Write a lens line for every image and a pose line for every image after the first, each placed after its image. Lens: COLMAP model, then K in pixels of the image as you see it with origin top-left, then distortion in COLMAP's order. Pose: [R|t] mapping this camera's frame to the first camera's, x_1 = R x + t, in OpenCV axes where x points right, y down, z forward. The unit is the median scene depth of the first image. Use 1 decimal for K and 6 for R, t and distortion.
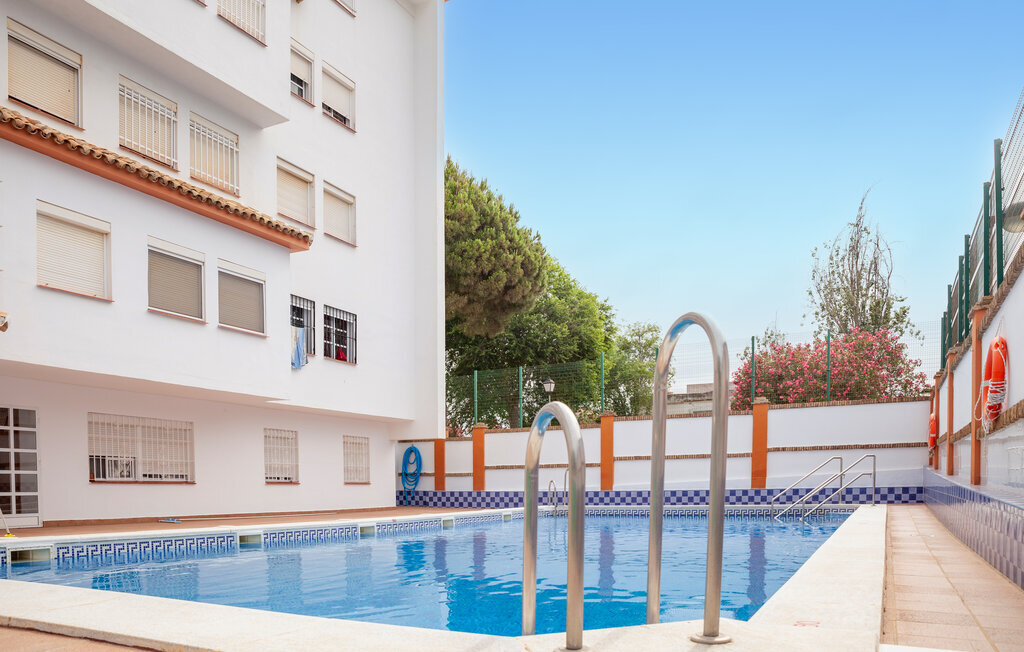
lens RADIAL K [[748.7, 0, 512.0], [0, 748.7, 326.0], [0, 0, 1]] dist [-0.087424, 0.003757]
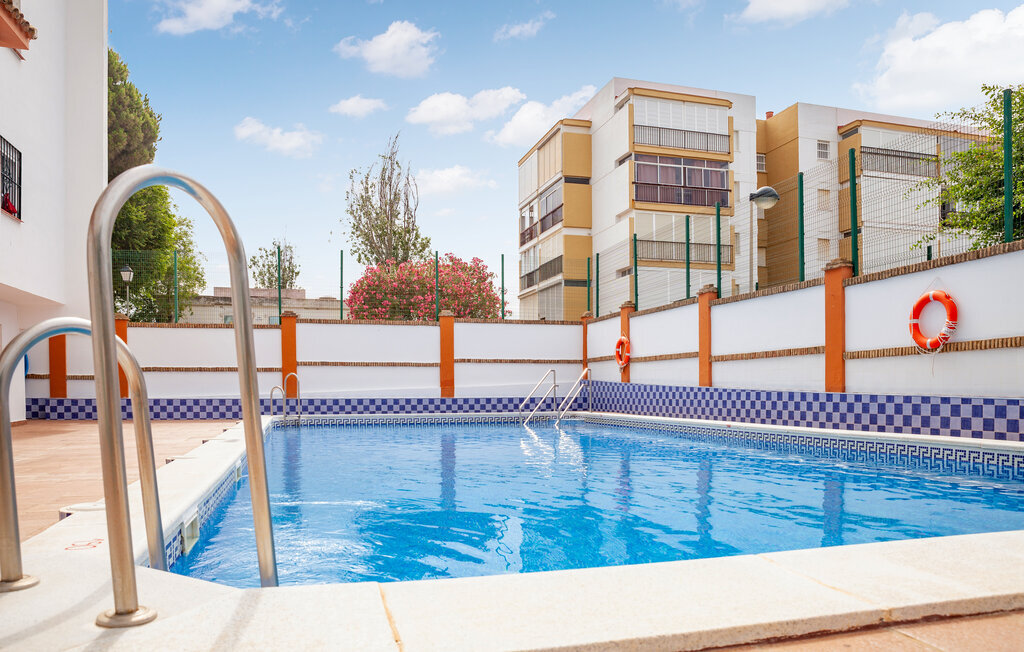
lens RADIAL K [[732.7, 0, 512.2], [0, 732.7, 229.8], [0, 0, 1]] dist [-0.023191, 0.002338]
pose [[0.748034, 0.146109, 0.647378, -0.297035], [-0.139533, 0.988286, -0.061822, 0.036296], [-0.648827, -0.044086, 0.759658, 0.161100]]
